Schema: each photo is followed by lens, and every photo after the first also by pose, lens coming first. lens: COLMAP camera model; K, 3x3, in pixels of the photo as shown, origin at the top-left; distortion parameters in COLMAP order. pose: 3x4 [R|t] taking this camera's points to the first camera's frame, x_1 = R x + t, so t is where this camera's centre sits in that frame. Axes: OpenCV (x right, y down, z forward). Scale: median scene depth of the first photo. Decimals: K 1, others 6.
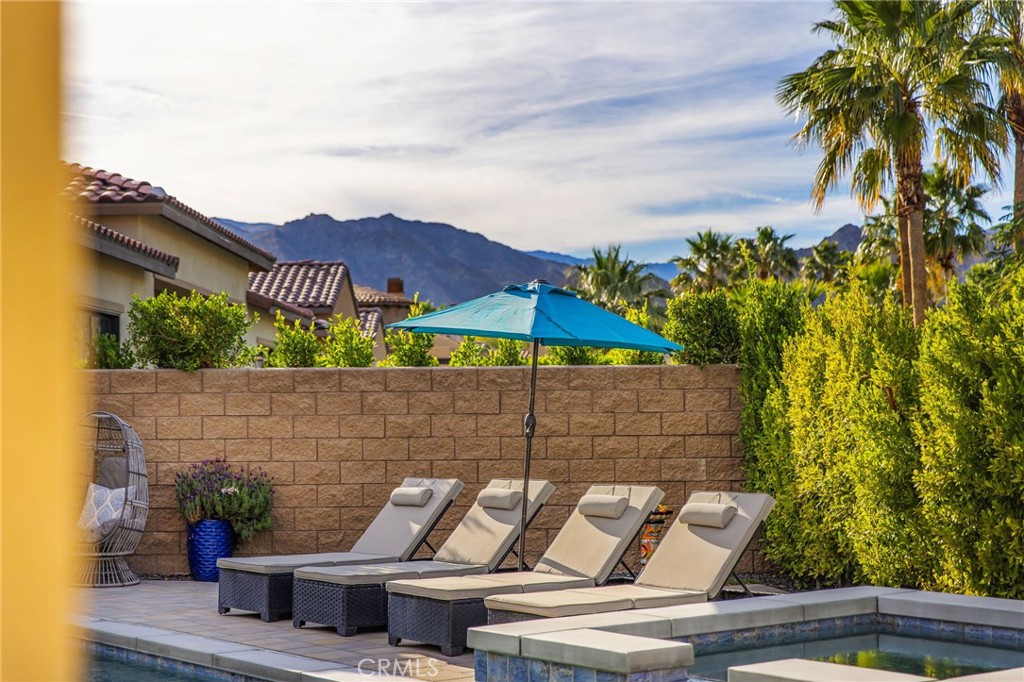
lens RADIAL K [[1820.3, 0, 502.2], [0, 1820.3, 346.8], [0, 0, 1]] dist [0.021698, 0.000000]
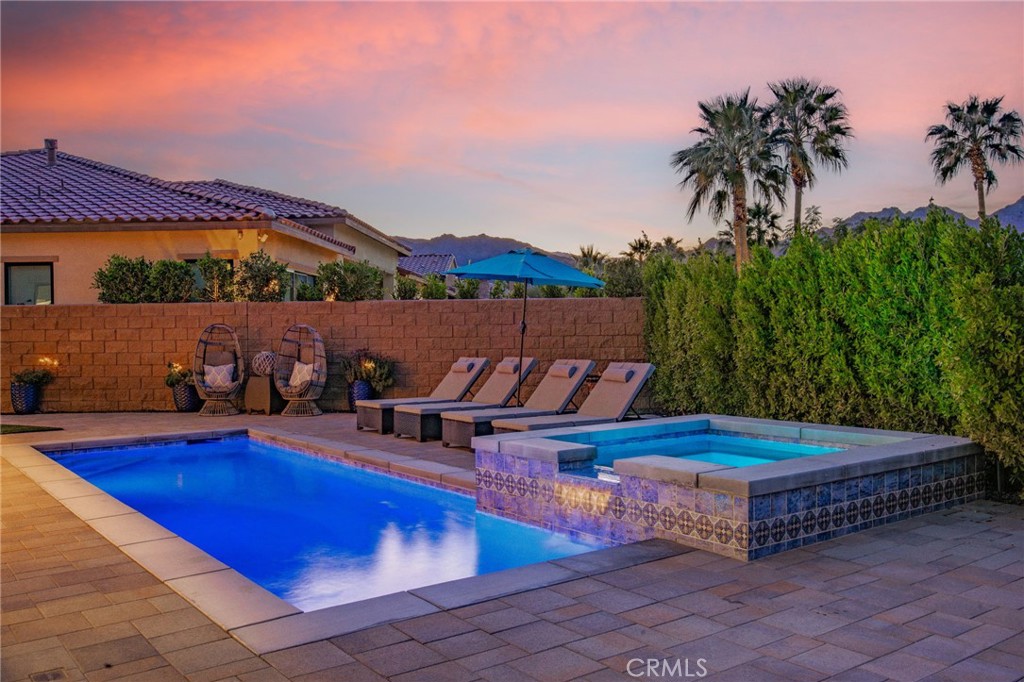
lens RADIAL K [[897.9, 0, 517.6], [0, 897.9, 338.1], [0, 0, 1]] dist [0.000734, -0.008595]
pose [[0.999649, -0.003296, -0.026279, 0.027405], [0.004386, 0.999129, 0.041508, 0.013222], [0.026120, -0.041608, 0.998793, 0.080432]]
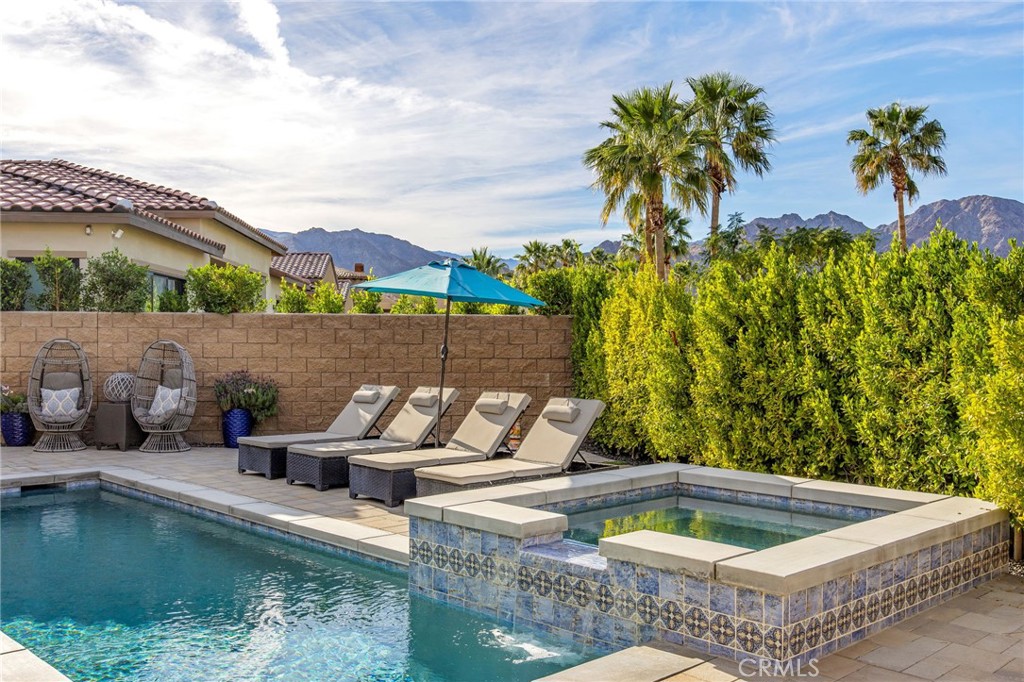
lens RADIAL K [[981.6, 0, 516.9], [0, 981.6, 340.1], [0, 0, 1]] dist [-0.005996, 0.000000]
pose [[0.994852, 0.012672, 0.100546, -0.005882], [-0.016317, 0.999236, 0.035507, 0.001482], [-0.100019, -0.036965, 0.994299, 0.136702]]
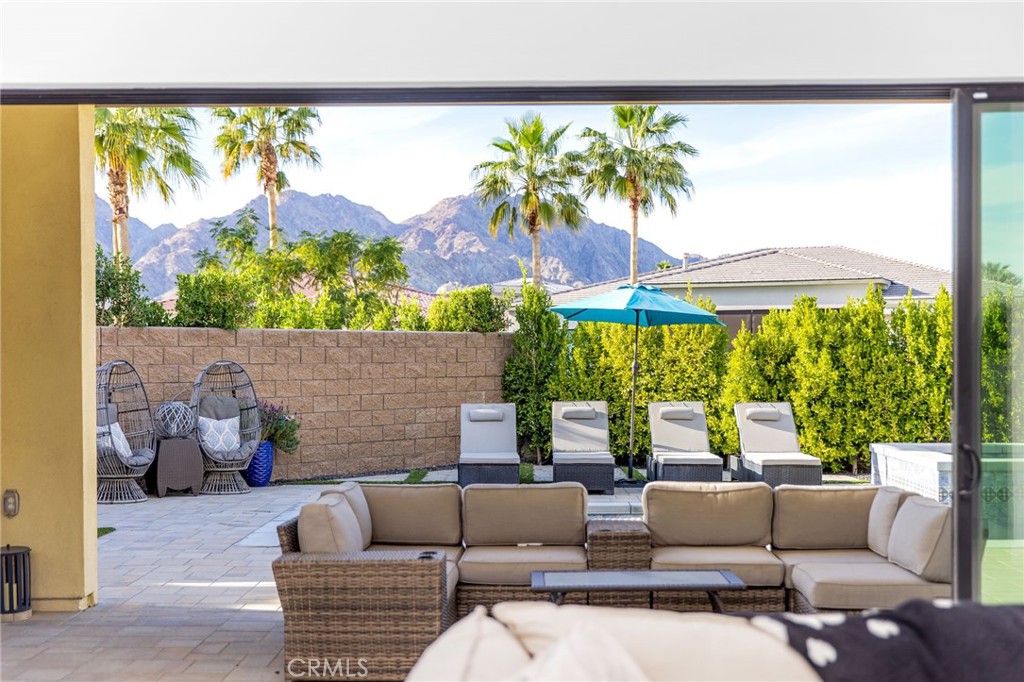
lens RADIAL K [[1426.1, 0, 465.5], [0, 1426.1, 353.6], [0, 0, 1]] dist [0.210050, 0.000000]
pose [[0.648705, 0.007749, 0.761001, -0.879350], [-0.027460, 0.999535, 0.013230, 0.012598], [-0.760545, -0.029479, 0.648616, 0.205091]]
